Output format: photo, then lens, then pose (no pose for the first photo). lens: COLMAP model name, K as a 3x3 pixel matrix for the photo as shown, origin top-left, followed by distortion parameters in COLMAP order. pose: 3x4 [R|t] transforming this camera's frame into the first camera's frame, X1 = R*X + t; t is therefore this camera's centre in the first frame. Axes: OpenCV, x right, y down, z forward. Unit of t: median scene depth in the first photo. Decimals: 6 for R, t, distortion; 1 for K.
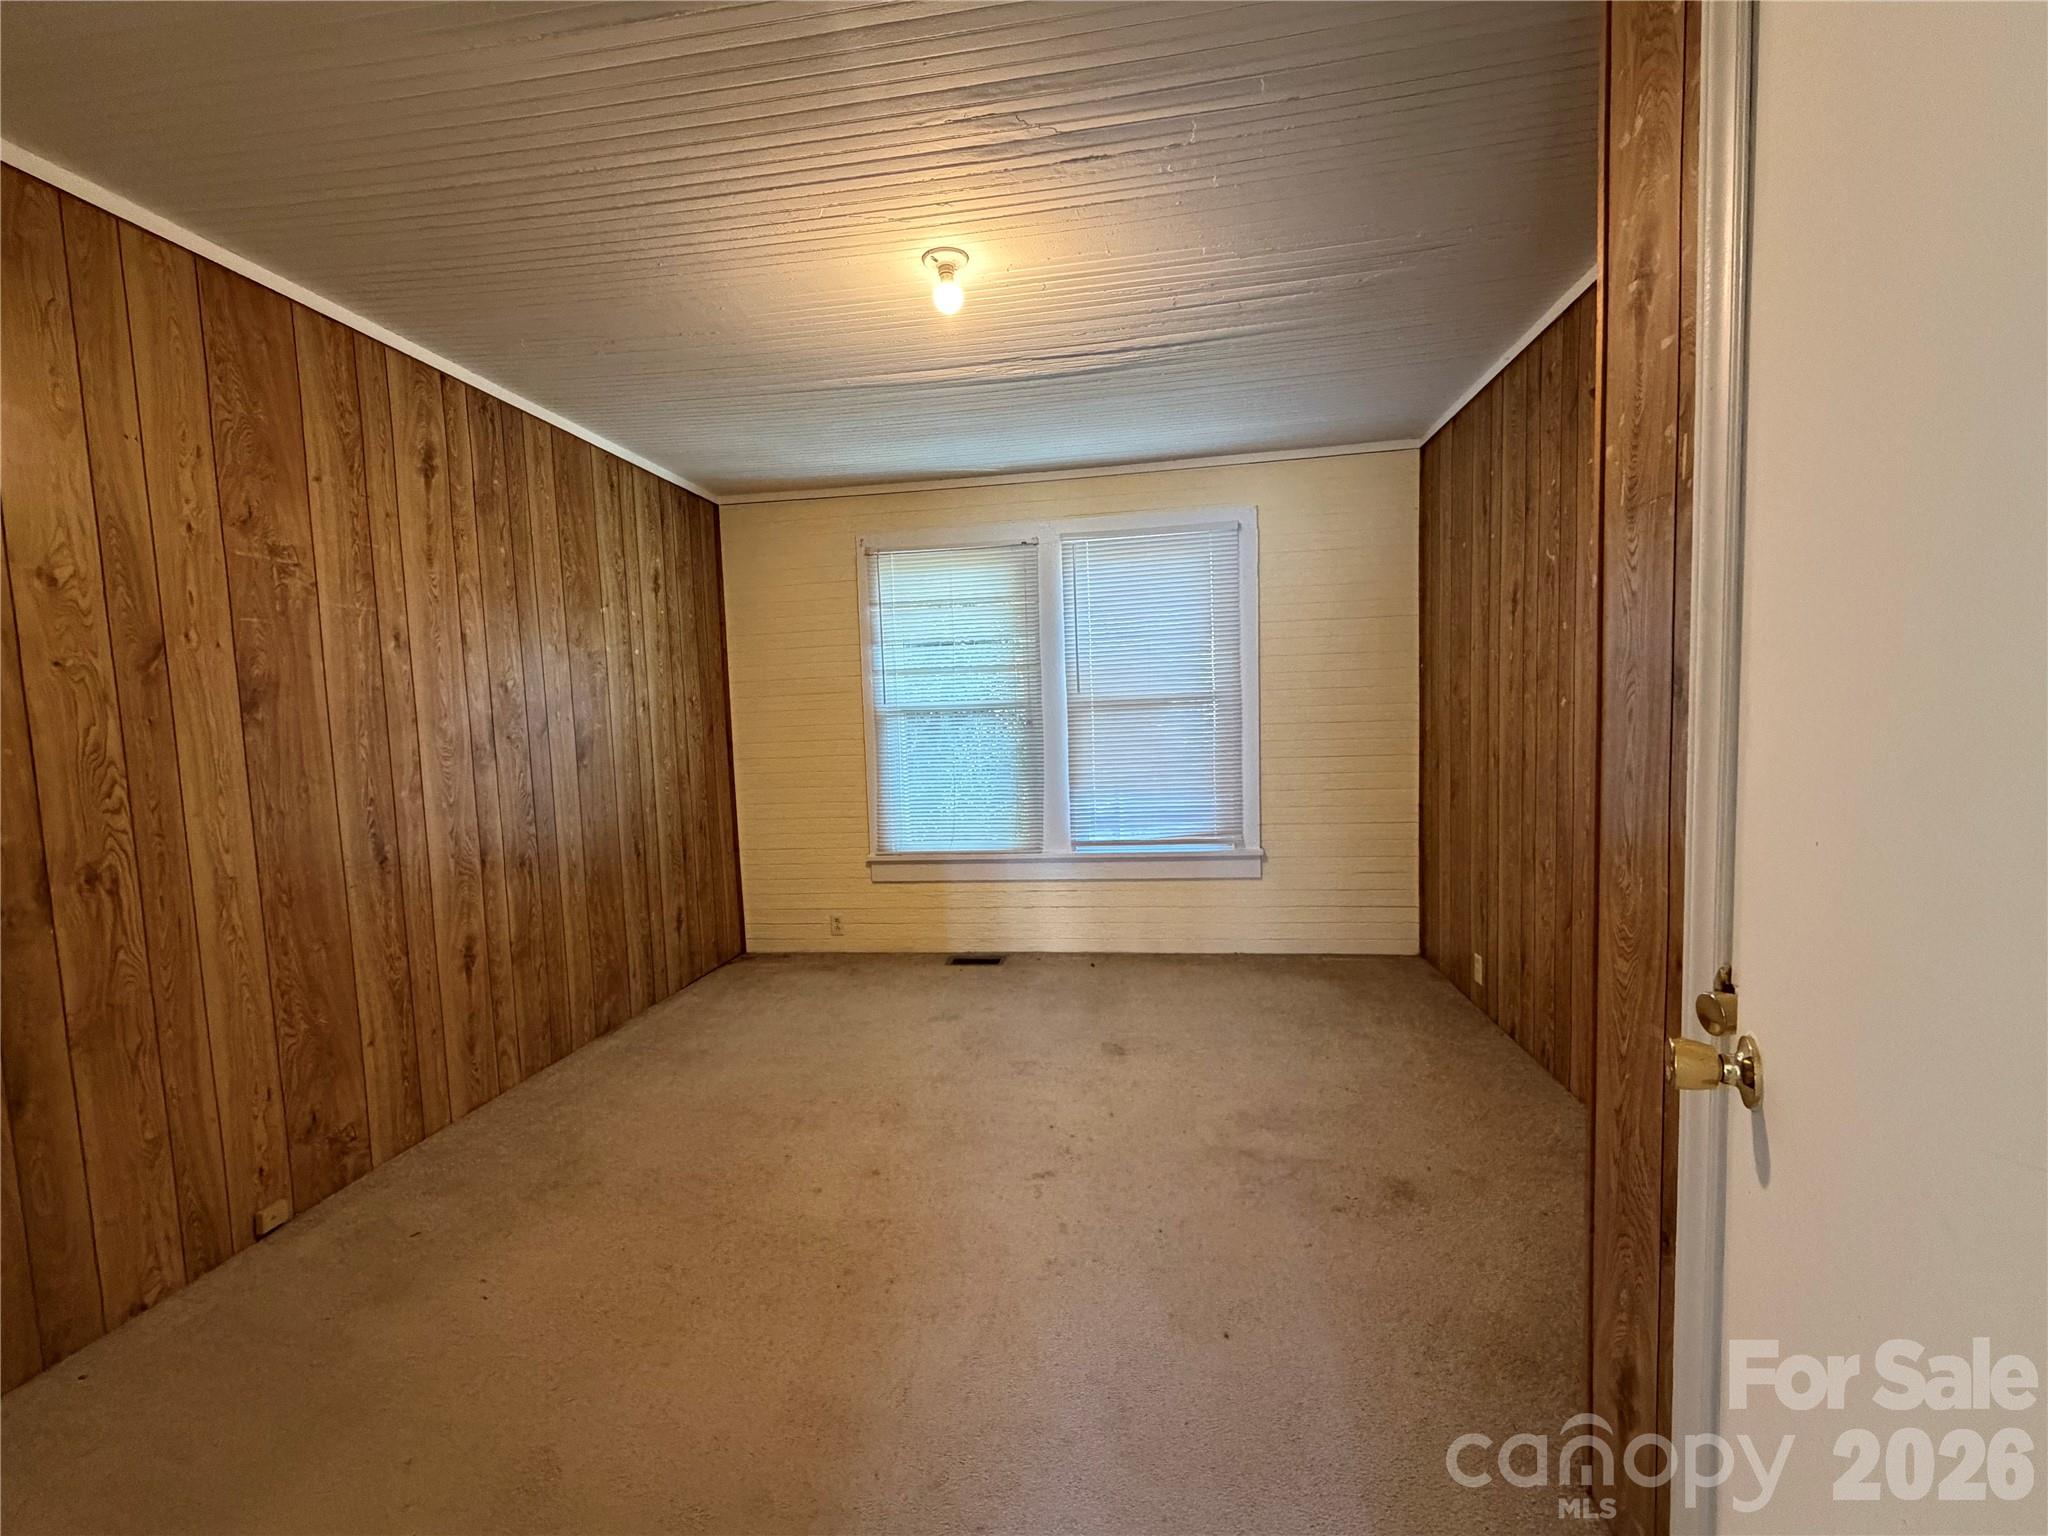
lens RADIAL K [[838.8, 0, 1008.7], [0, 838.8, 767.5], [0, 0, 1]] dist [-0.003459, 0.000026]
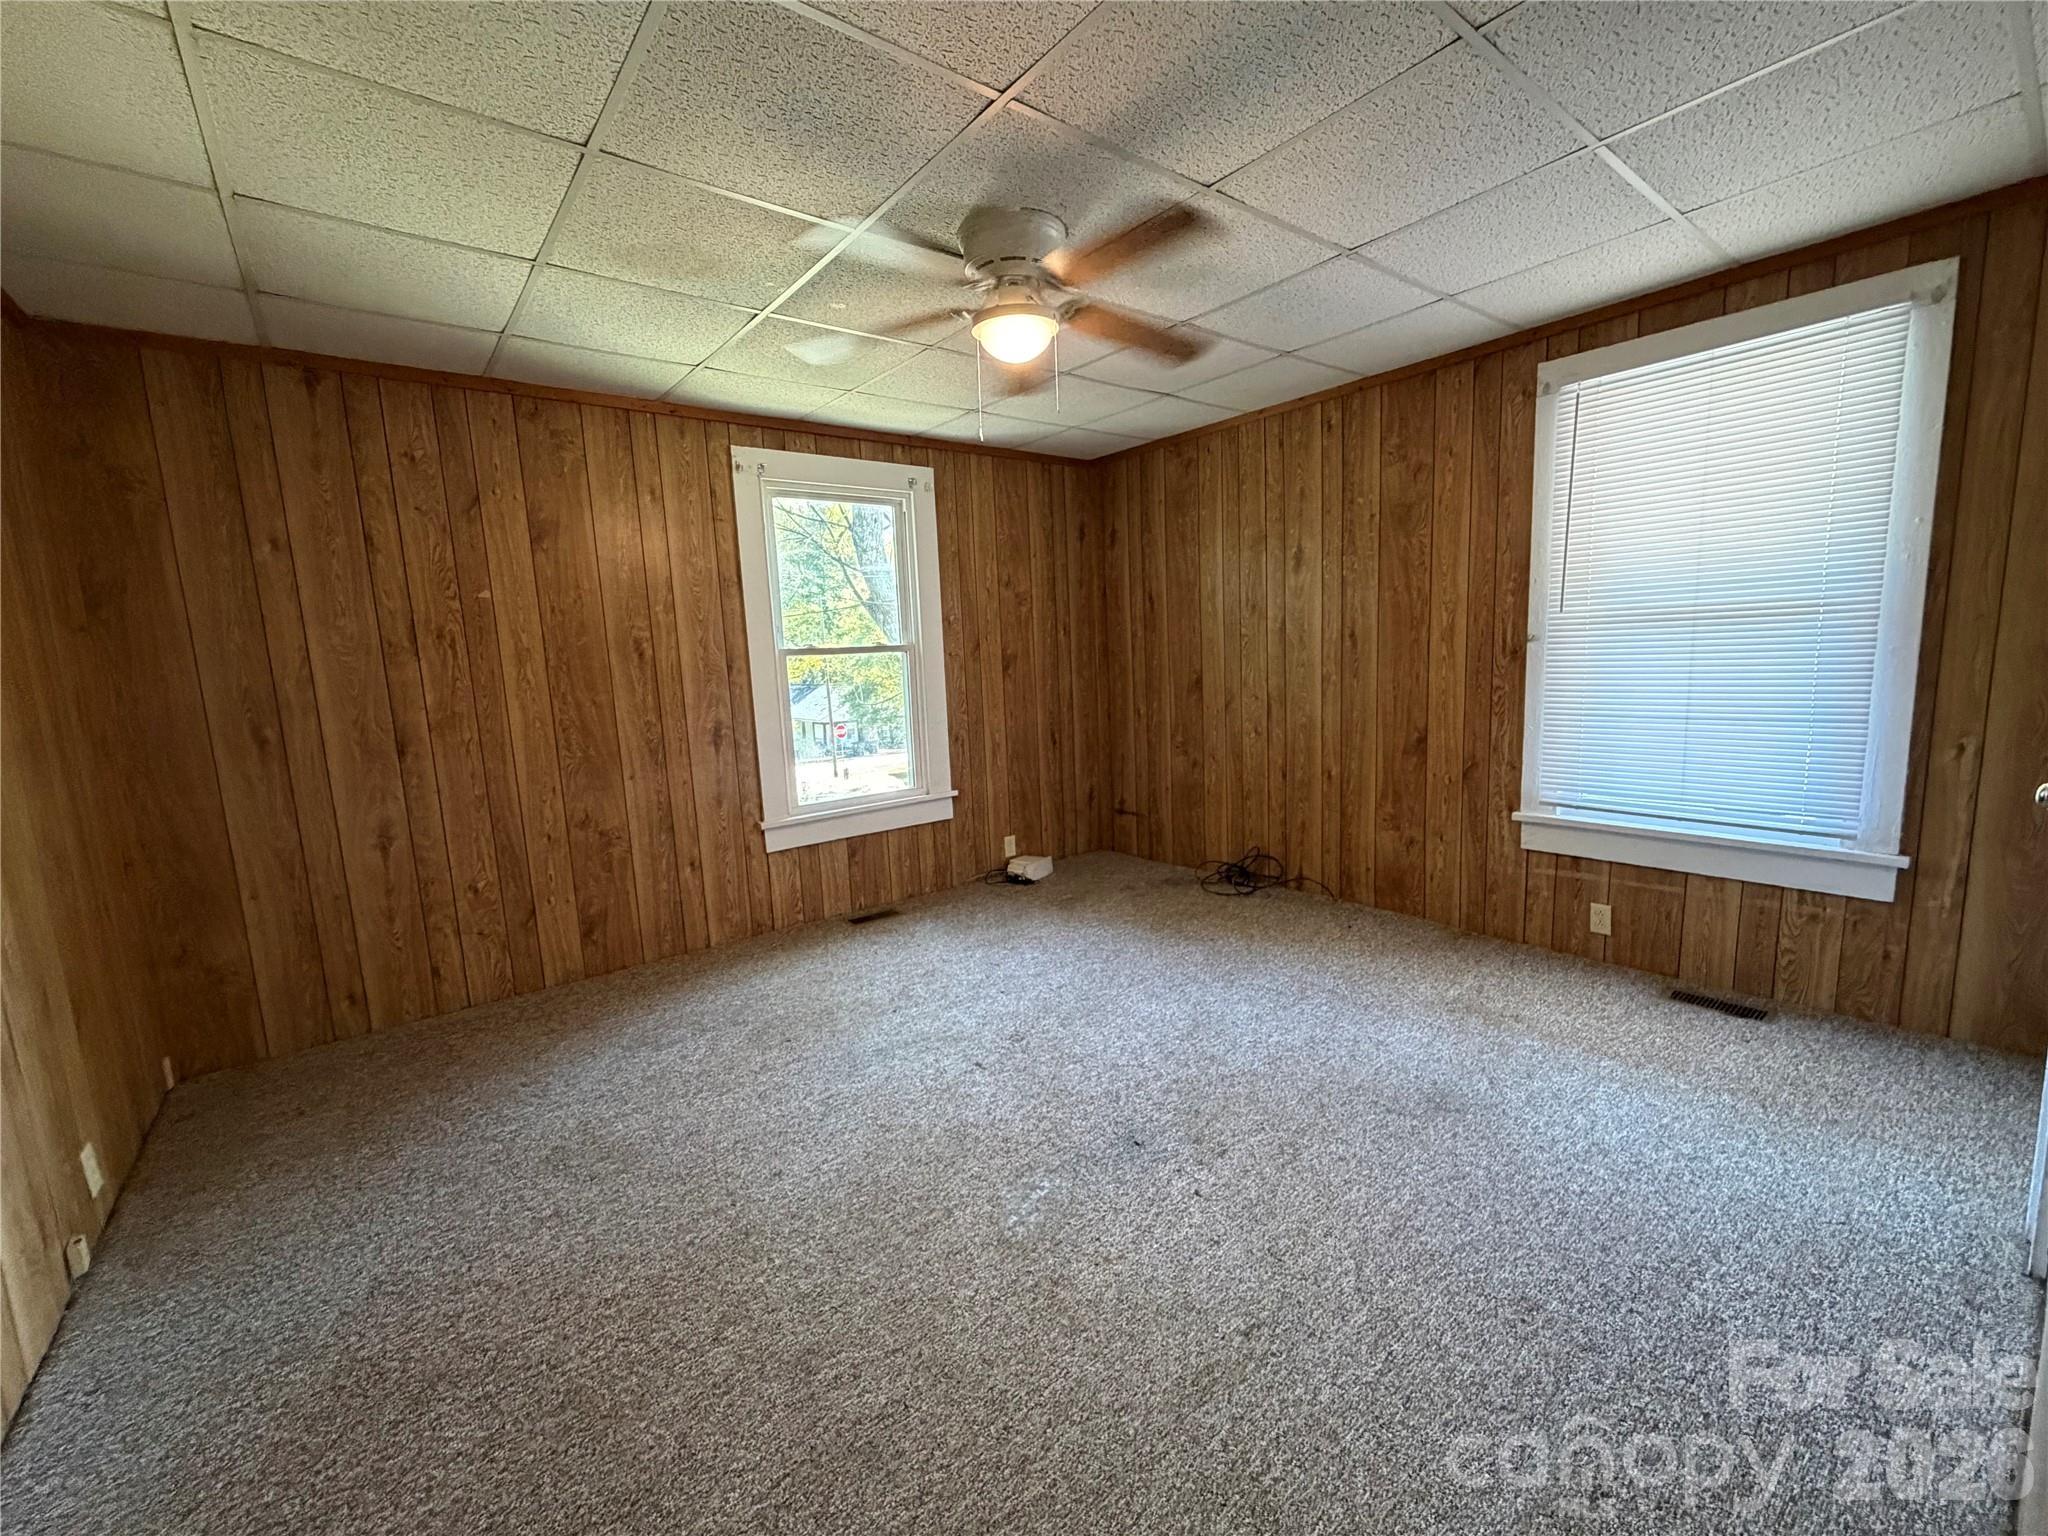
lens RADIAL K [[838.8, 0, 1029.7], [0, 838.8, 773.8], [0, 0, 1]] dist [-0.003459, 0.000026]
pose [[0.728503, 0.102379, -0.677349, 0.814651], [-0.032289, 0.992802, 0.115331, 0.144163], [0.684281, -0.062149, 0.726565, 0.453499]]
